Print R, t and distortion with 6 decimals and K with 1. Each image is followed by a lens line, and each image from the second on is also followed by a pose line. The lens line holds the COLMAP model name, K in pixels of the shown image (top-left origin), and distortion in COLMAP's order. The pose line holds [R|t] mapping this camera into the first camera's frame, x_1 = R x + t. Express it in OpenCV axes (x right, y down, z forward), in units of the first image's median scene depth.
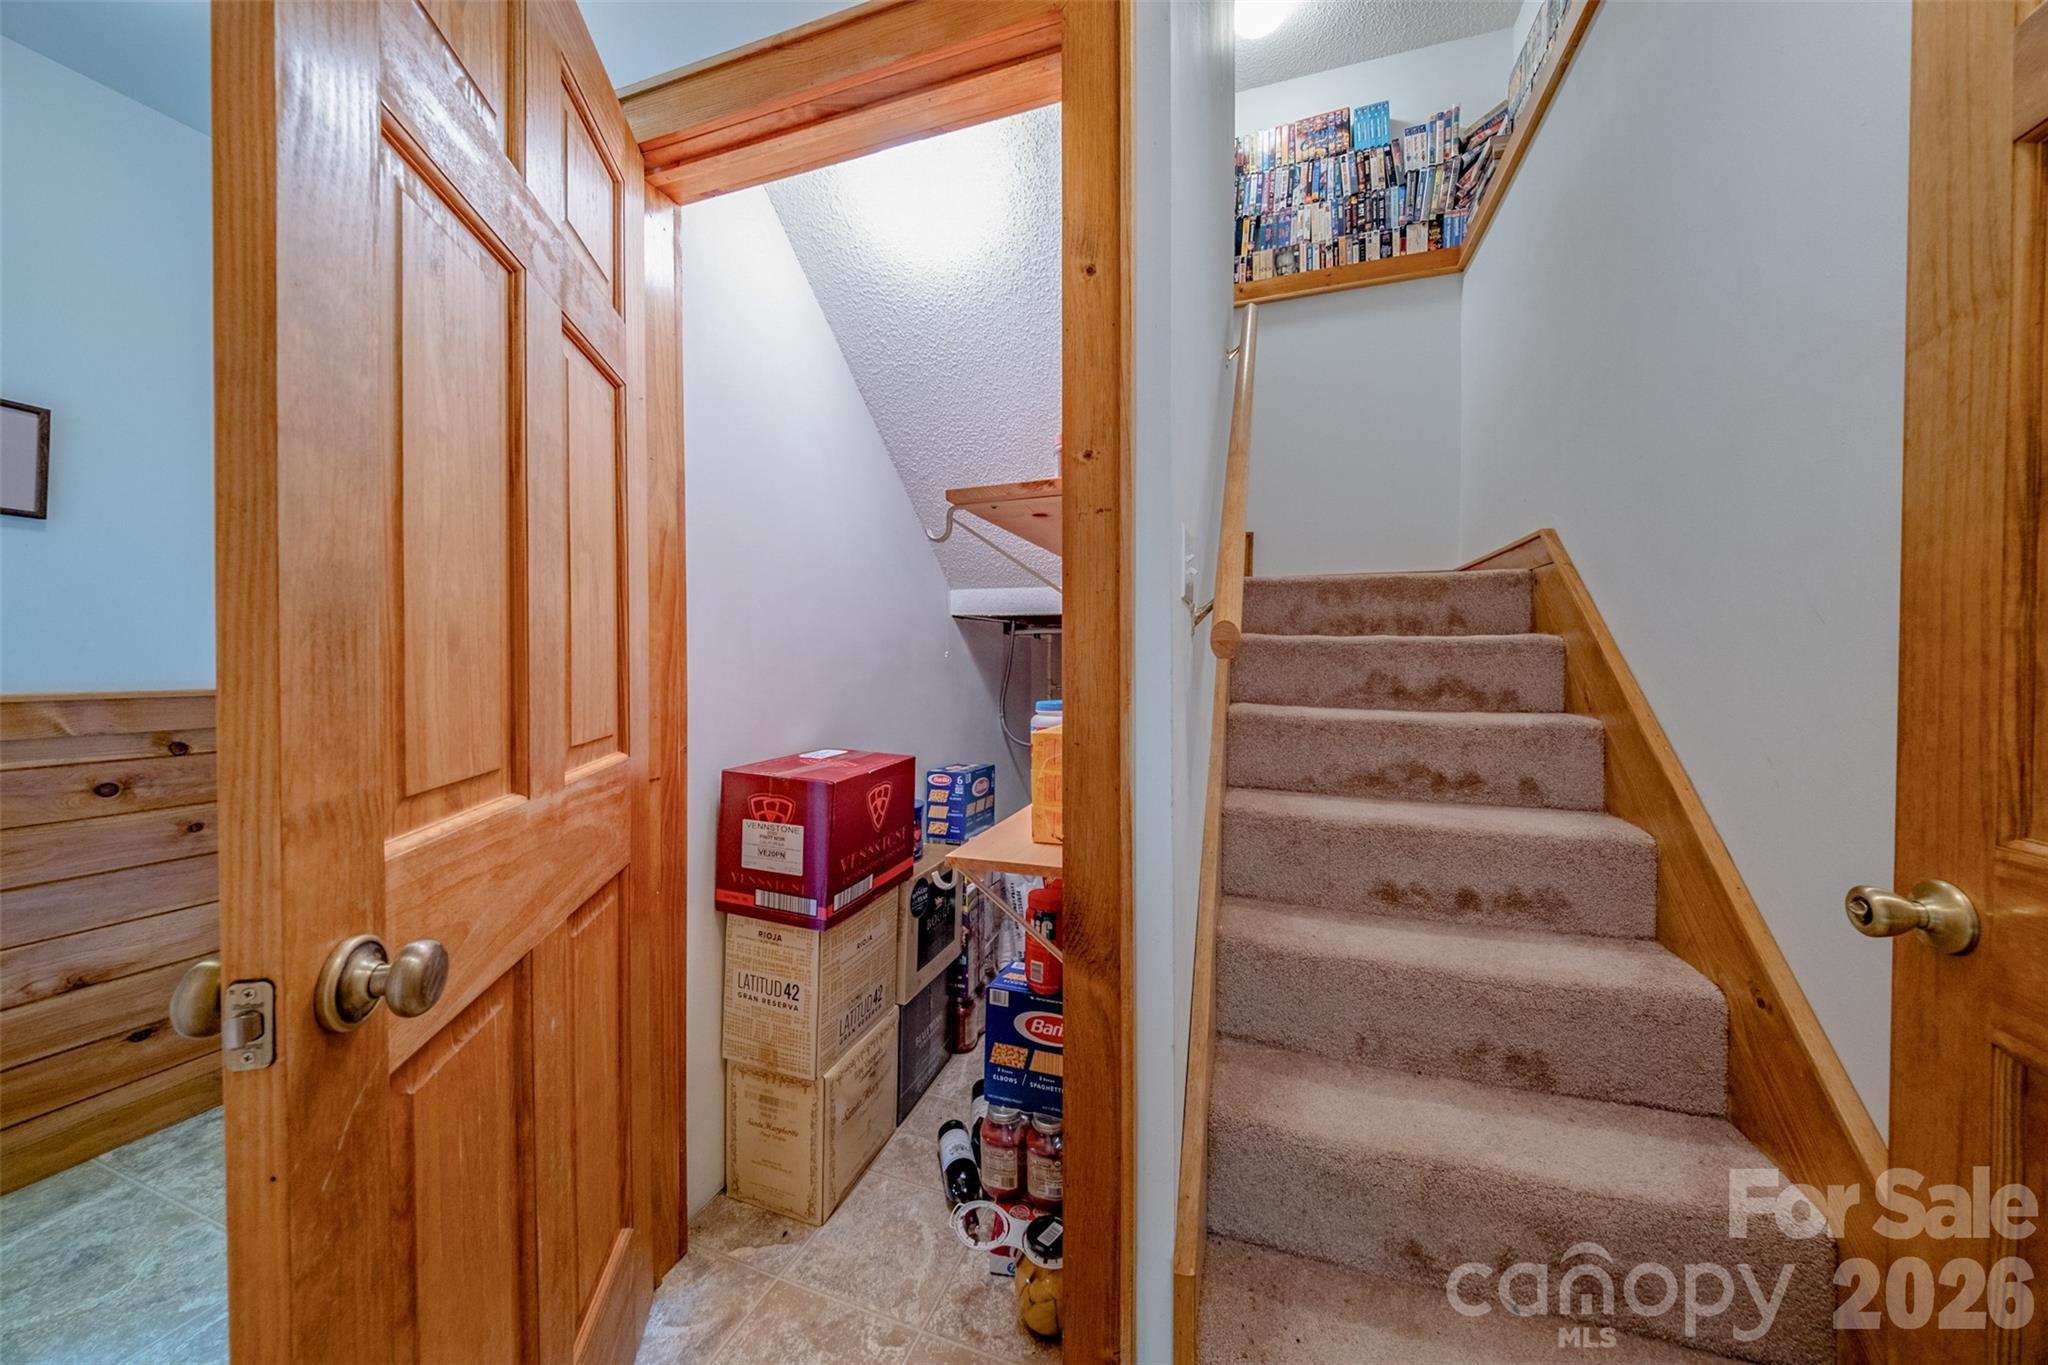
lens RADIAL K [[696.2, 0, 1015.0], [0, 696.2, 676.9], [0, 0, 1]] dist [0.009172, -0.005473]
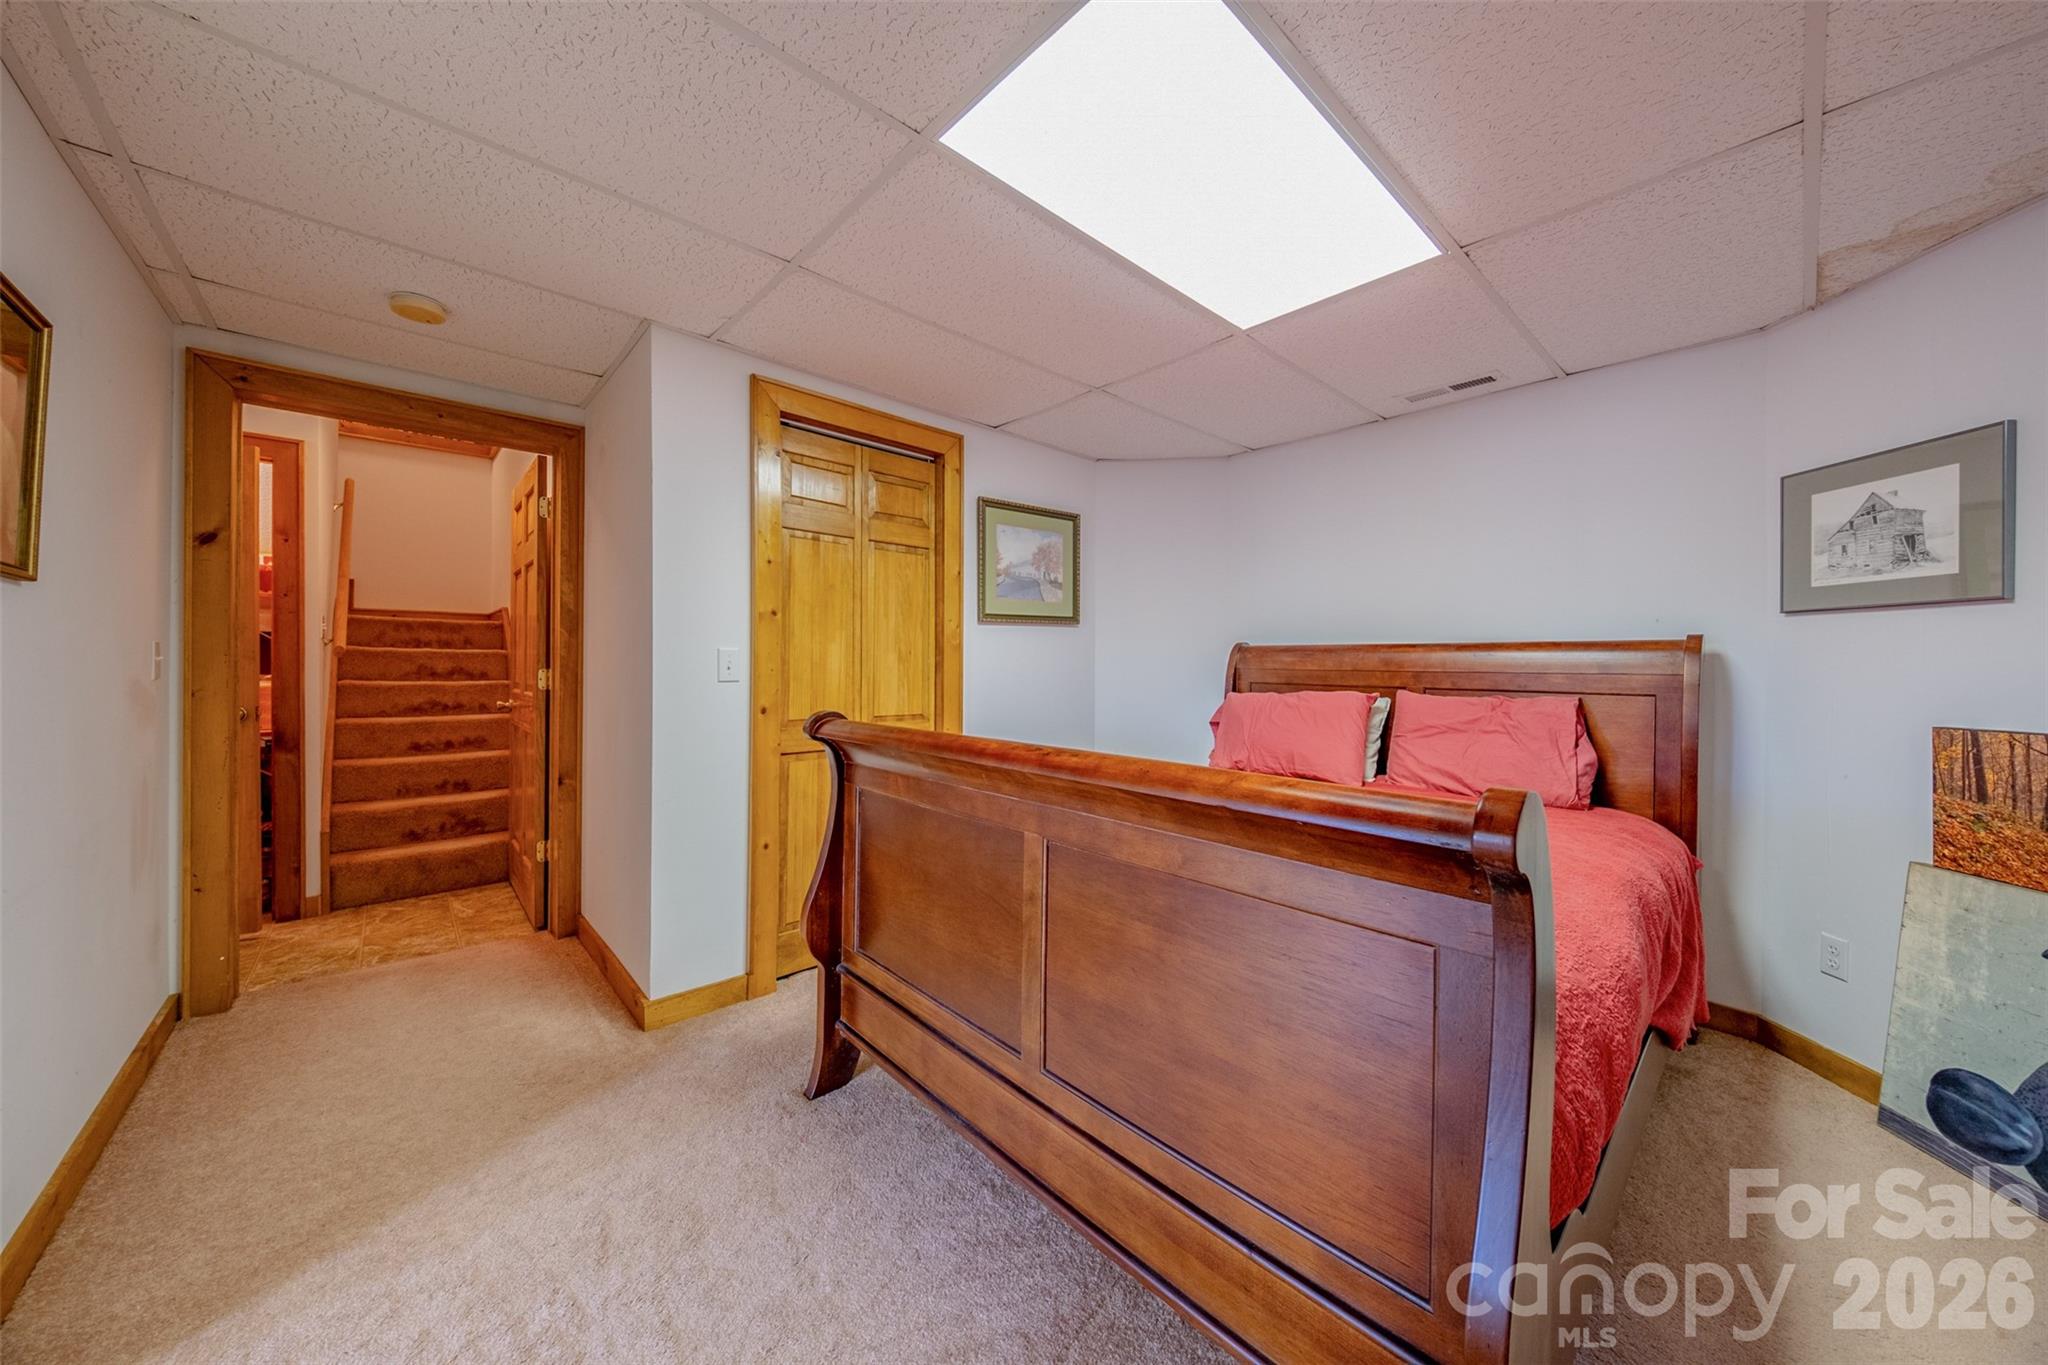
lens RADIAL K [[696.2, 0, 1014.5], [0, 696.2, 662.6], [0, 0, 1]] dist [0.009172, -0.005473]
pose [[0.474870, 0.001170, 0.880055, -0.613157], [0.005465, 0.999976, -0.004278, 0.006520], [-0.880039, 0.006841, 0.474853, -1.905121]]
